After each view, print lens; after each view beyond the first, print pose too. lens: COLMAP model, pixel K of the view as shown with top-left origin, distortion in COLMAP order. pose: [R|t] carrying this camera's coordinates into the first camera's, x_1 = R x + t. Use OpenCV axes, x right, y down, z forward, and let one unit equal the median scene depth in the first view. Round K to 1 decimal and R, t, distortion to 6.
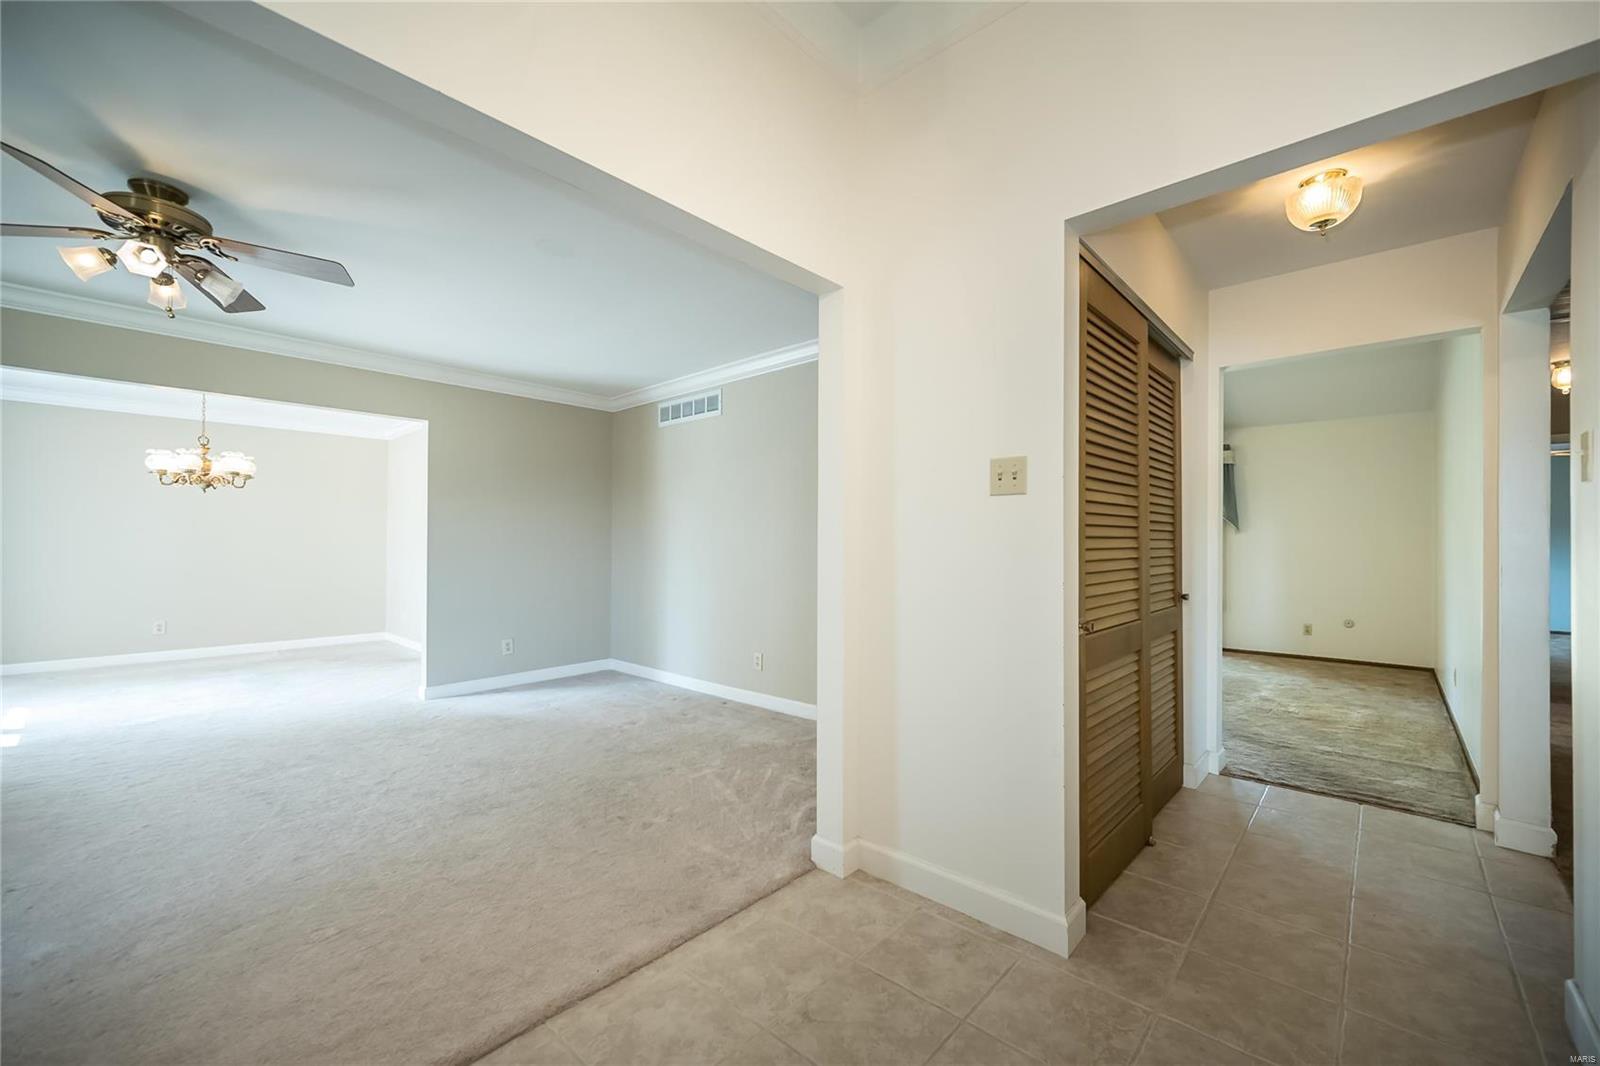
lens RADIAL K [[619.3, 0, 800.0], [0, 619.3, 533.0], [0, 0, 1]] dist [-0.000340, 0.000008]
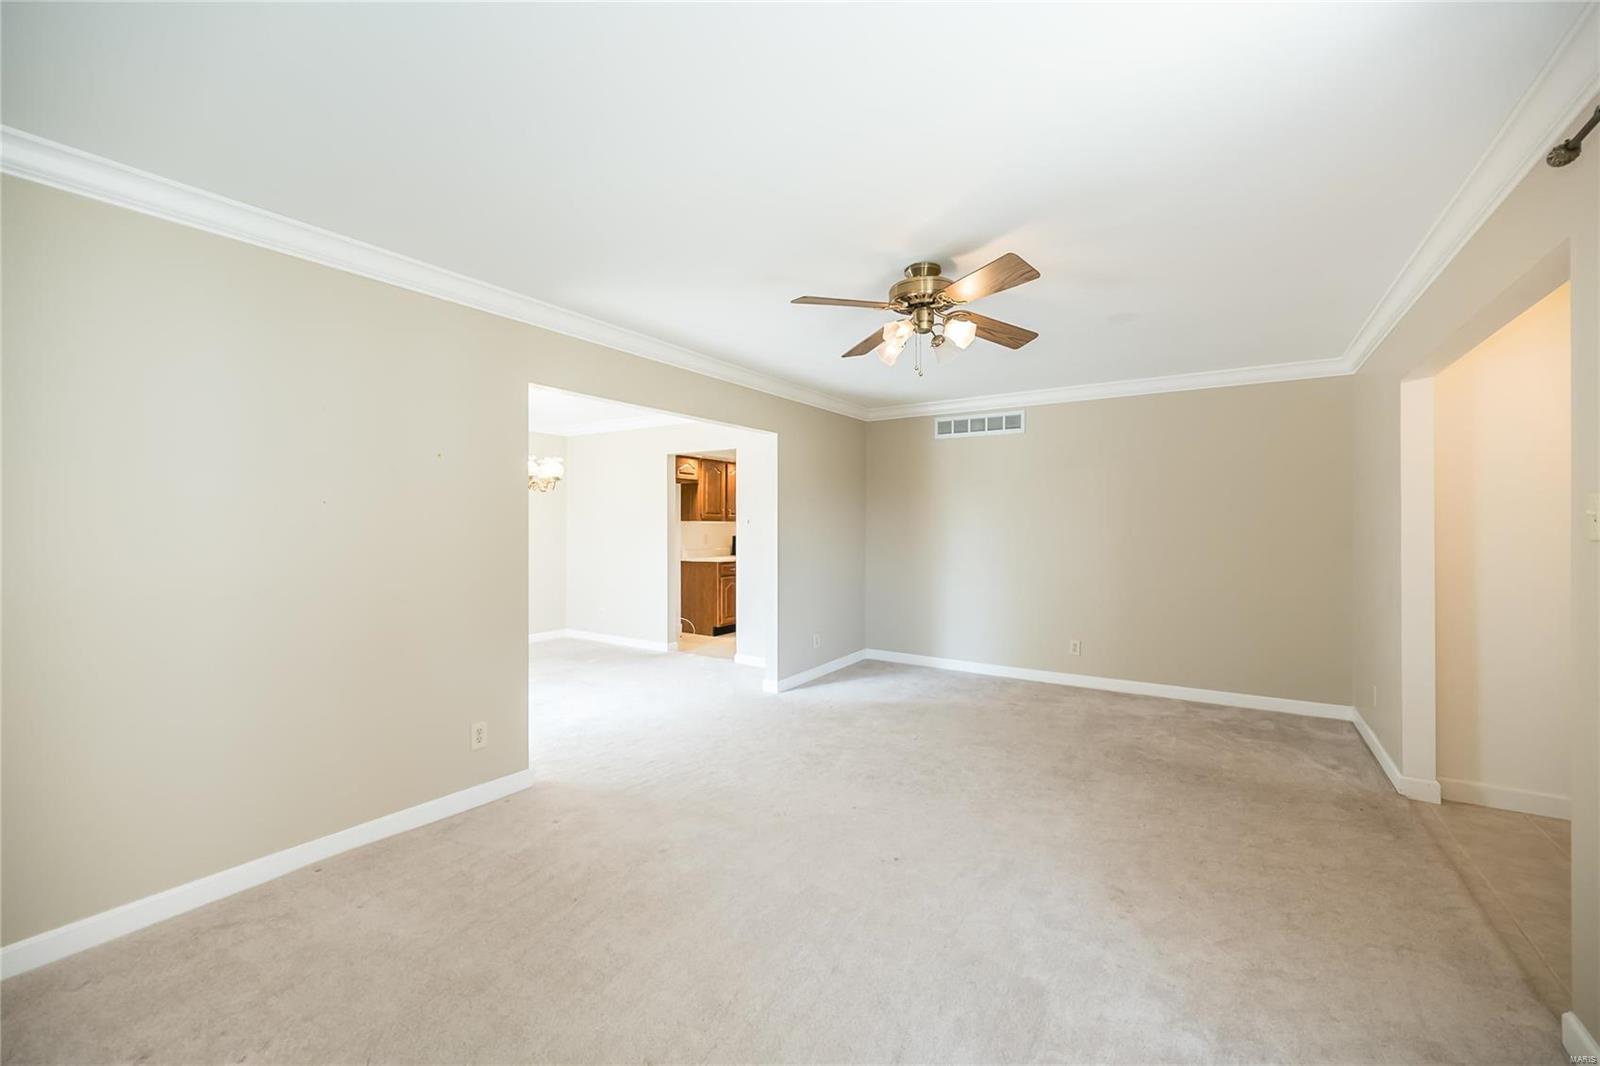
lens RADIAL K [[629.2, 0, 773.3], [0, 629.2, 519.5], [0, 0, 1]] dist [0.000091, -0.000025]
pose [[0.988491, 0.000252, 0.151279, -0.752282], [-0.001964, 0.999936, 0.011169, -0.042986], [-0.151267, -0.011338, 0.988428, -0.074616]]
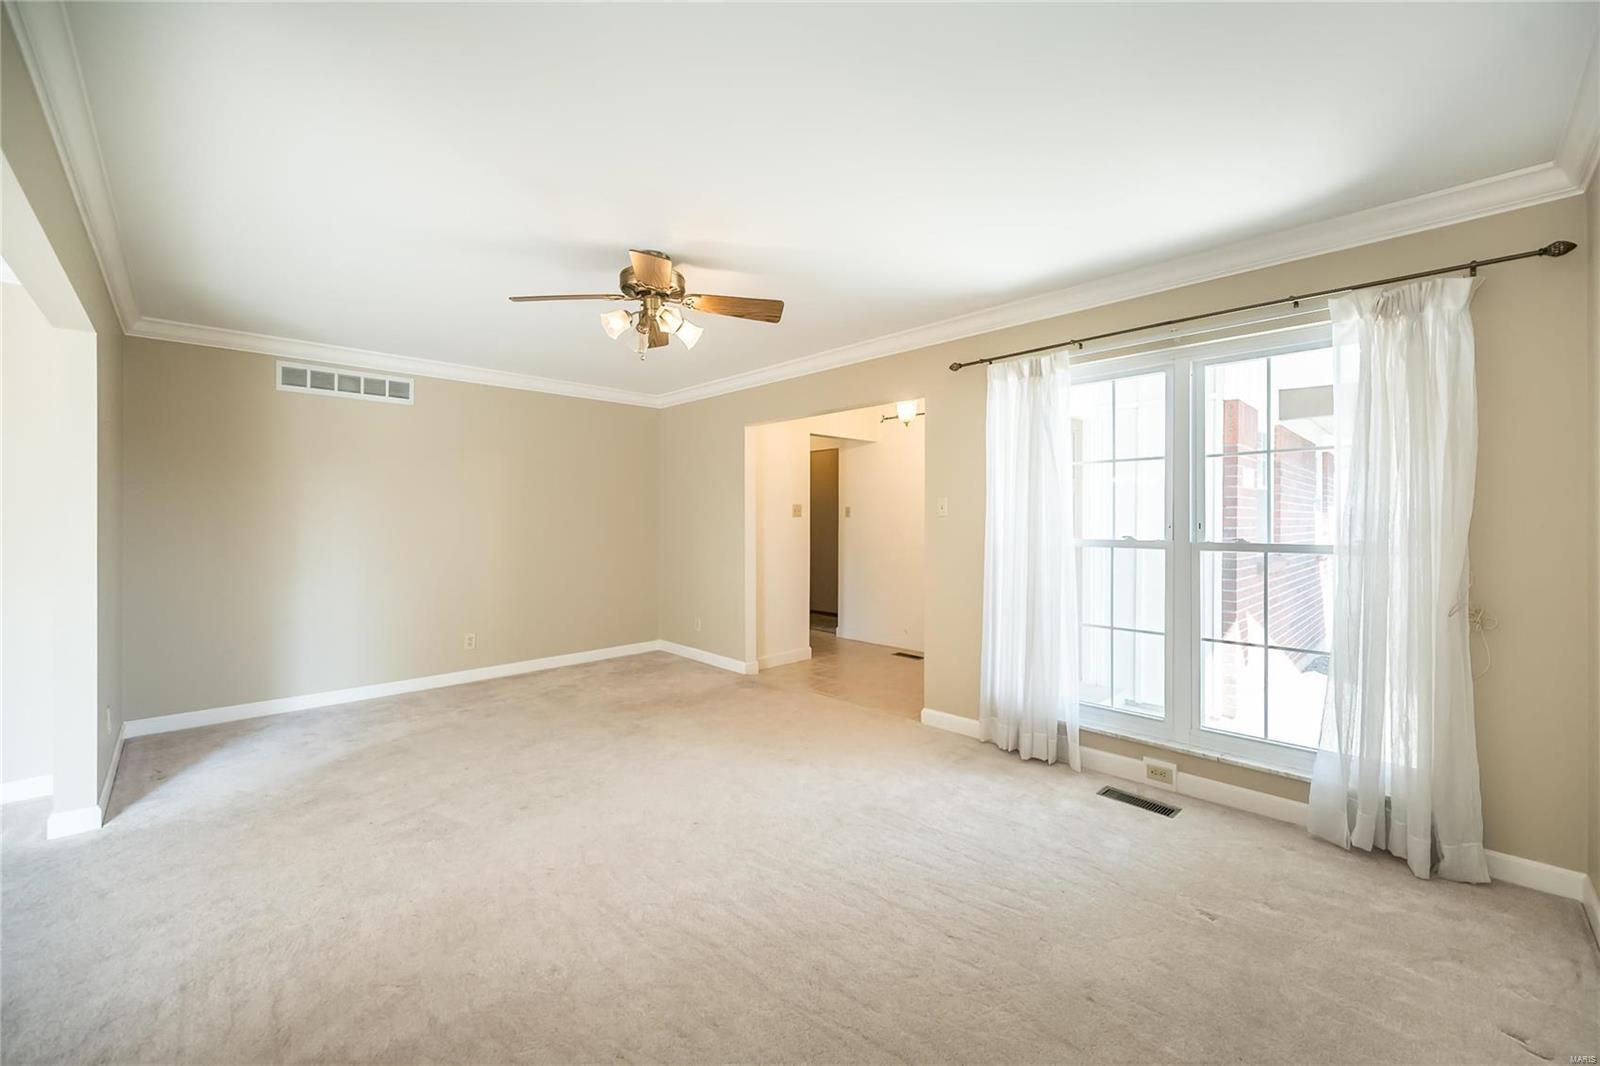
lens RADIAL K [[668.2, 0, 840.5], [0, 668.2, 527.0], [0, 0, 1]] dist [-0.001474, -0.000304]
pose [[0.009789, -0.016945, 0.999809, -1.170203], [-0.019497, 0.999663, 0.017133, -0.029441], [-0.999762, -0.019661, 0.009455, 0.307980]]
